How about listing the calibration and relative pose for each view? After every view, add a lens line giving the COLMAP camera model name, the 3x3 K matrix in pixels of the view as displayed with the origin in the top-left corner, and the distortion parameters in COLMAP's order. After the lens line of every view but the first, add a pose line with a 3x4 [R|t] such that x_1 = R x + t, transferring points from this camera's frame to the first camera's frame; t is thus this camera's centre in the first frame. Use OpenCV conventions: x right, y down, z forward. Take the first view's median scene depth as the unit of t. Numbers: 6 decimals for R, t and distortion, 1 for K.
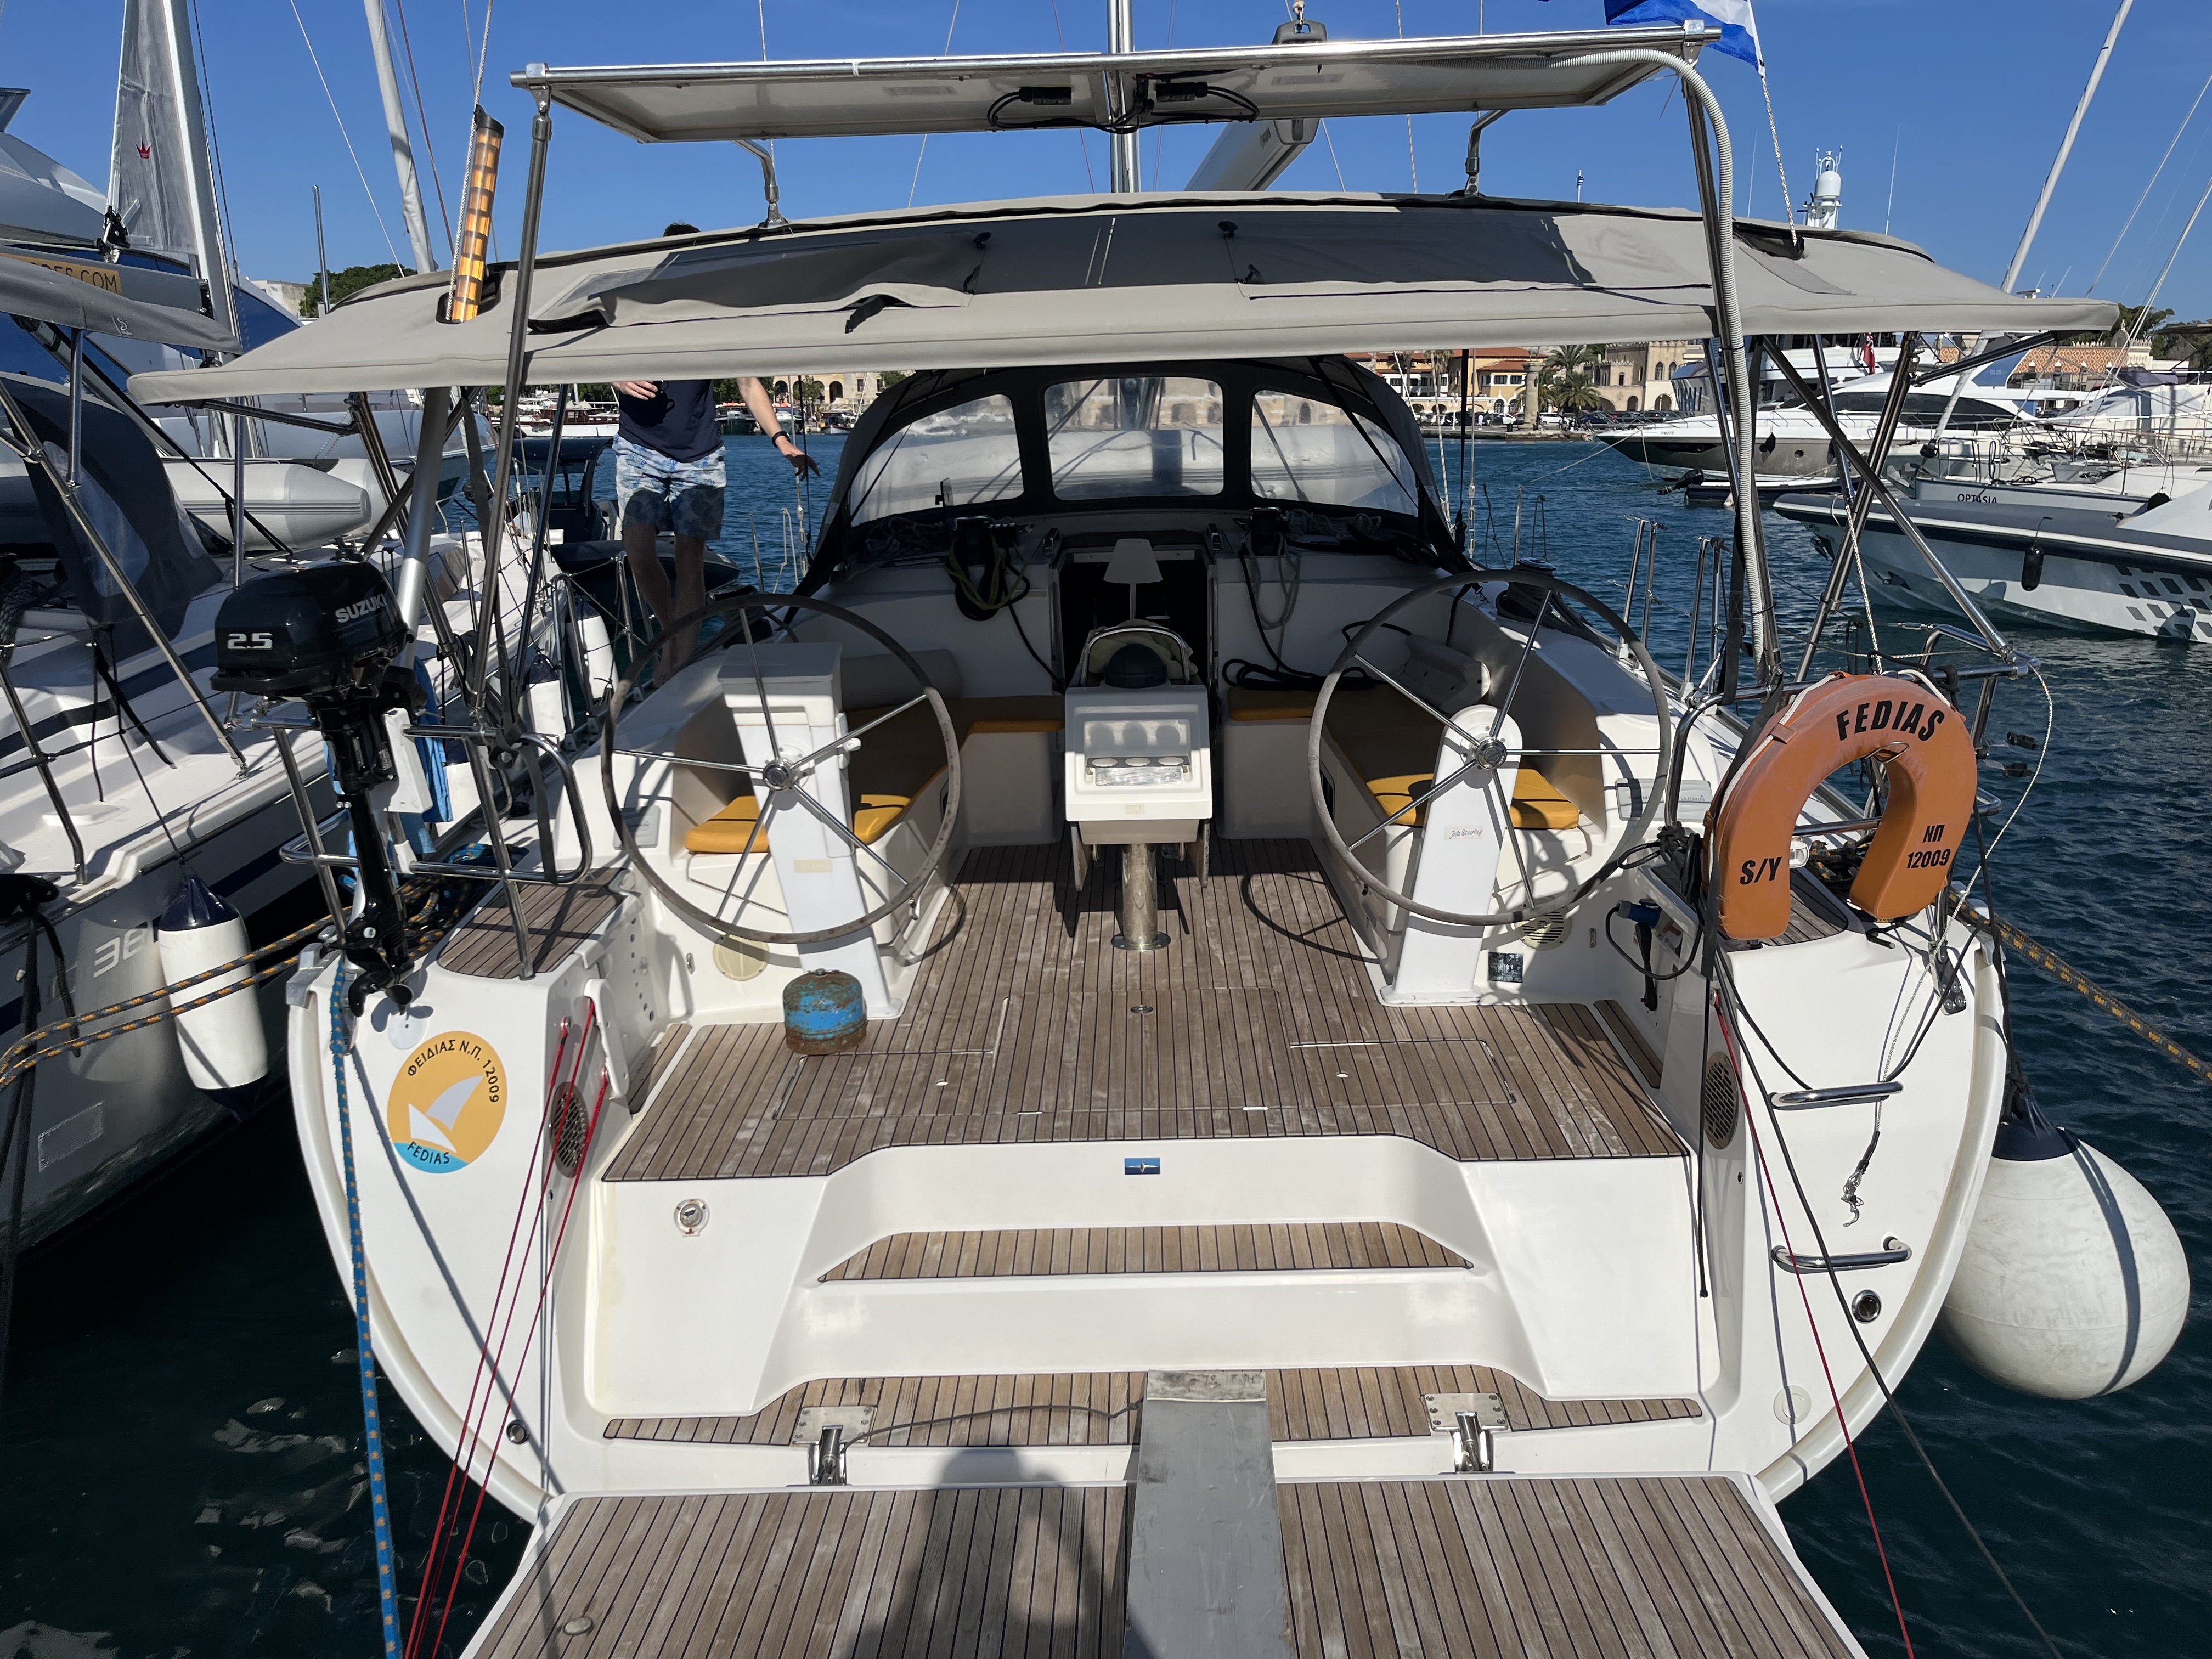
lens RADIAL K [[1688.2, 0, 1106.0], [0, 1688.2, 829.5], [0, 0, 1]] dist [0.060785, -0.000032]
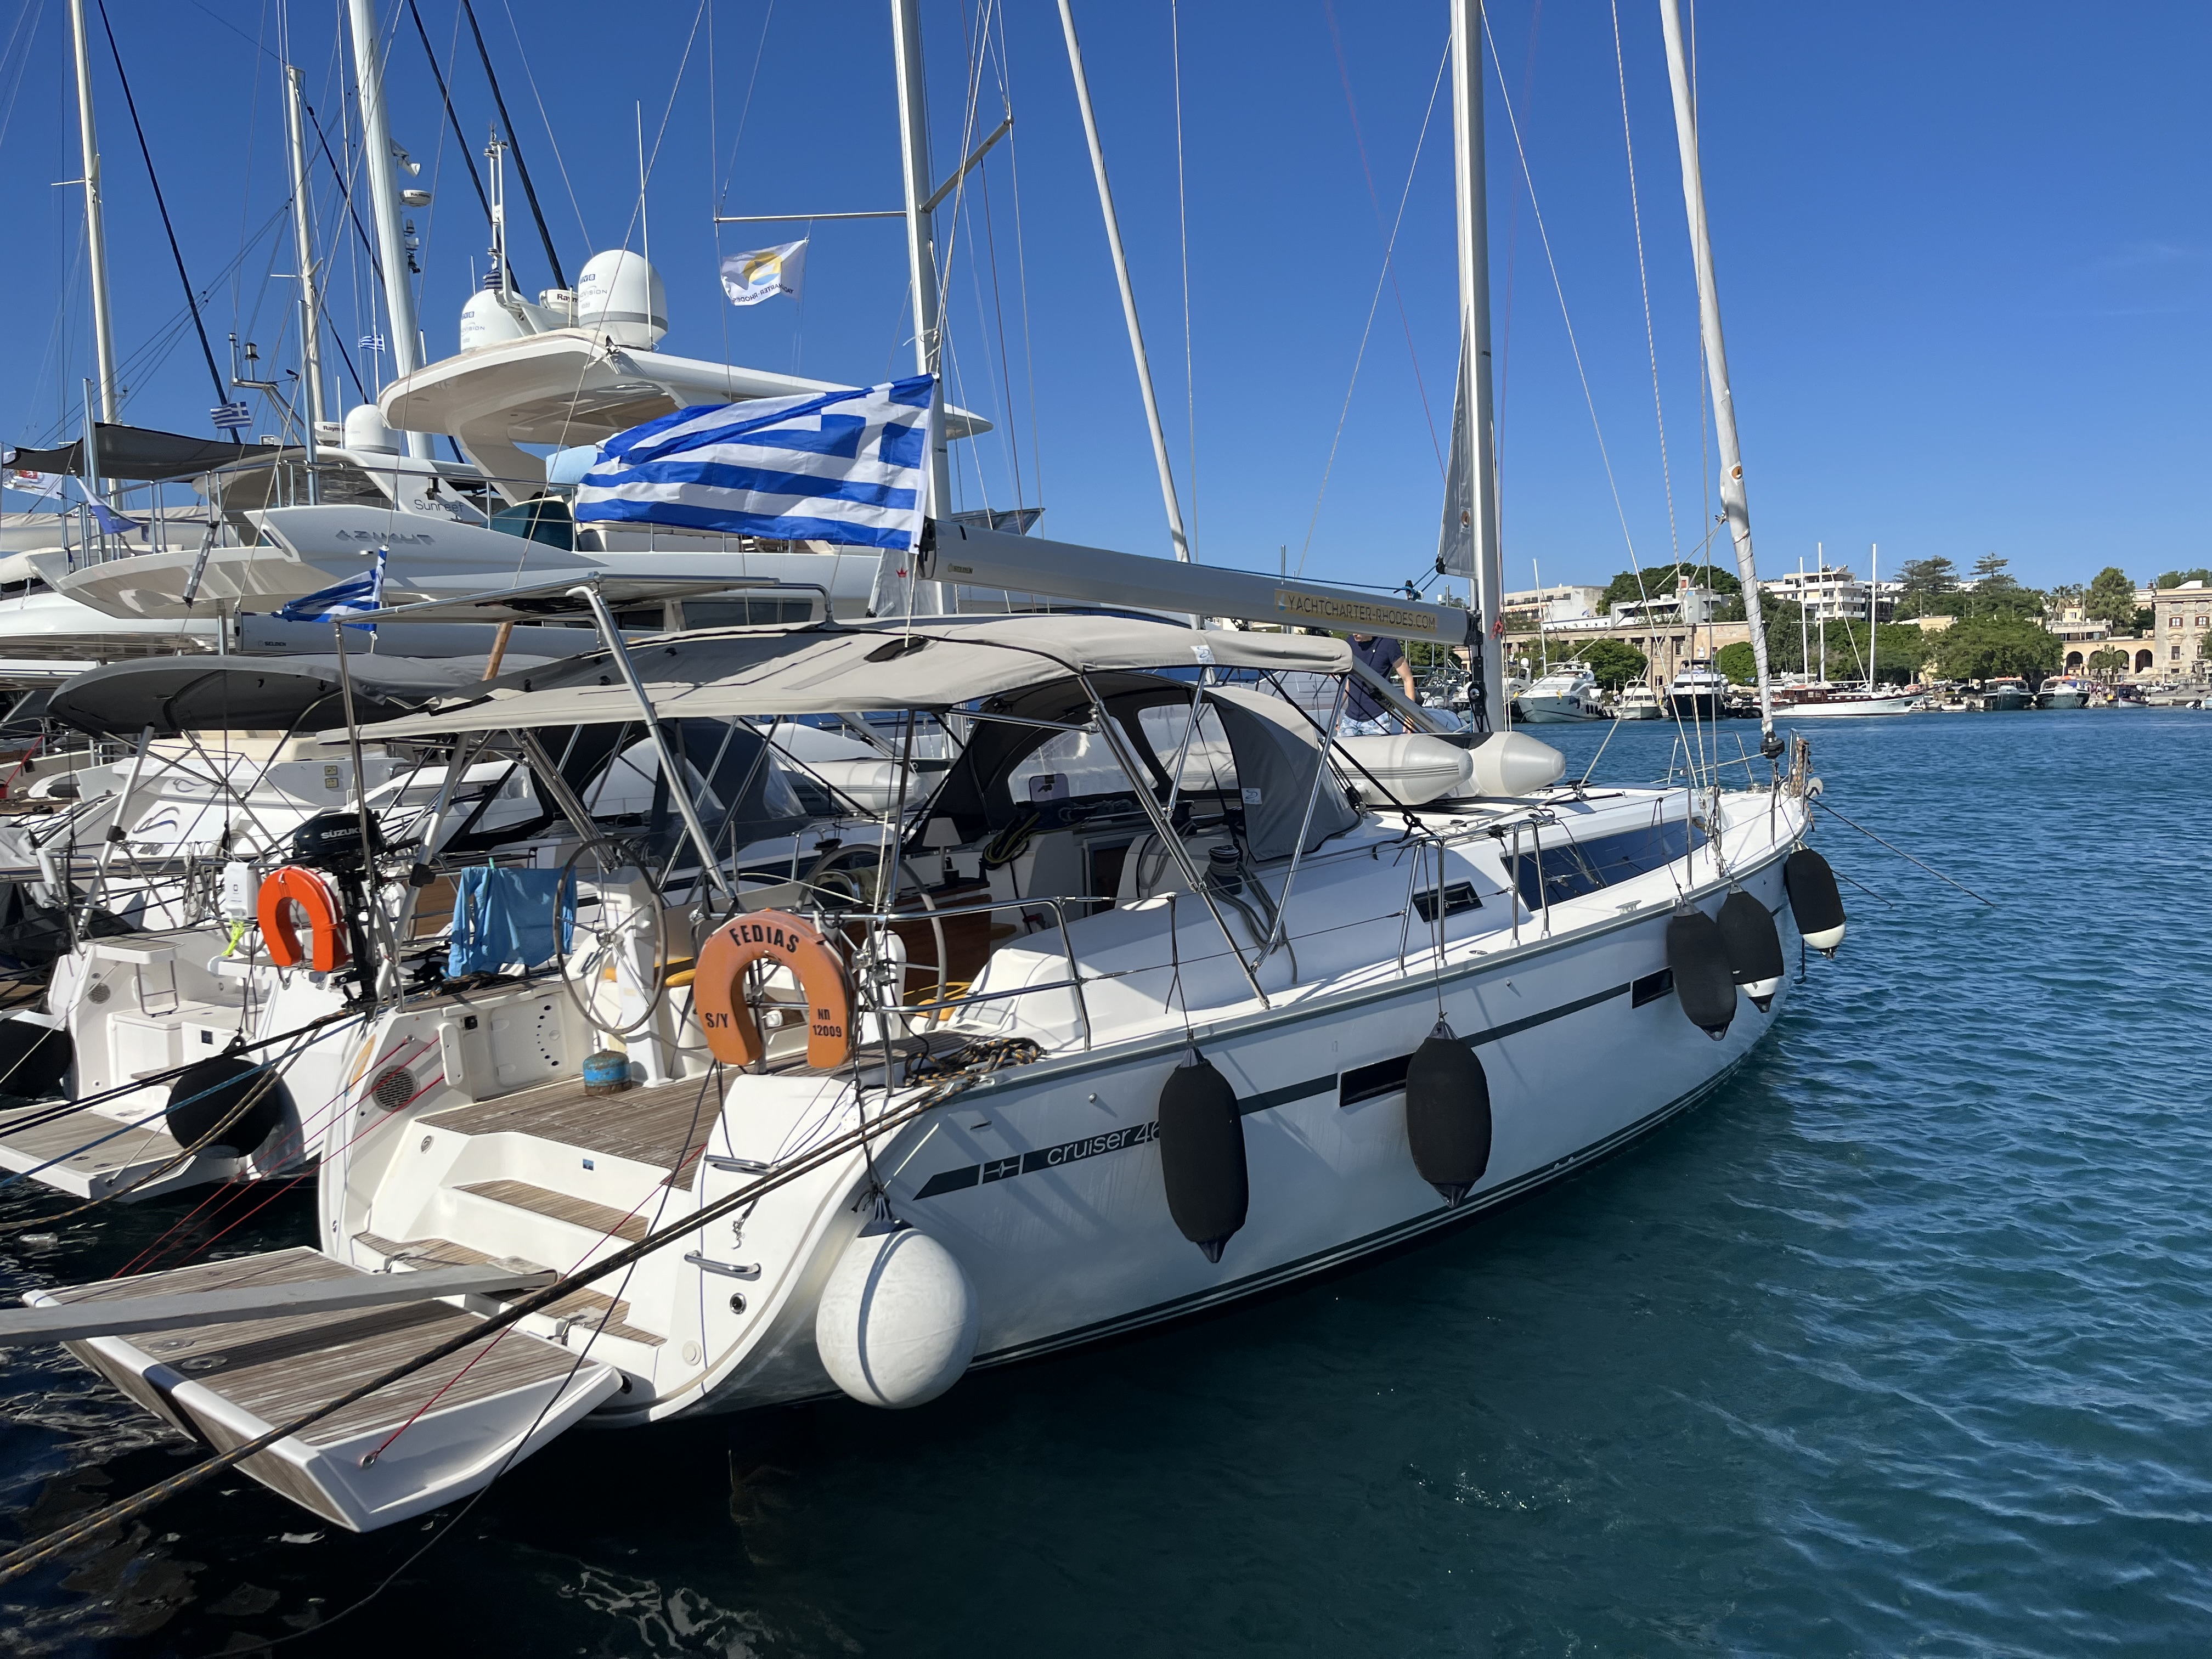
lens RADIAL K [[1688.2, 0, 1106.0], [0, 1688.2, 829.5], [0, 0, 1]] dist [0.060785, -0.000032]
pose [[0.752300, 0.038585, -0.657689, 1.614207], [-0.142355, 0.984221, -0.105091, -0.036841], [0.643257, 0.172685, 0.745923, -0.039138]]
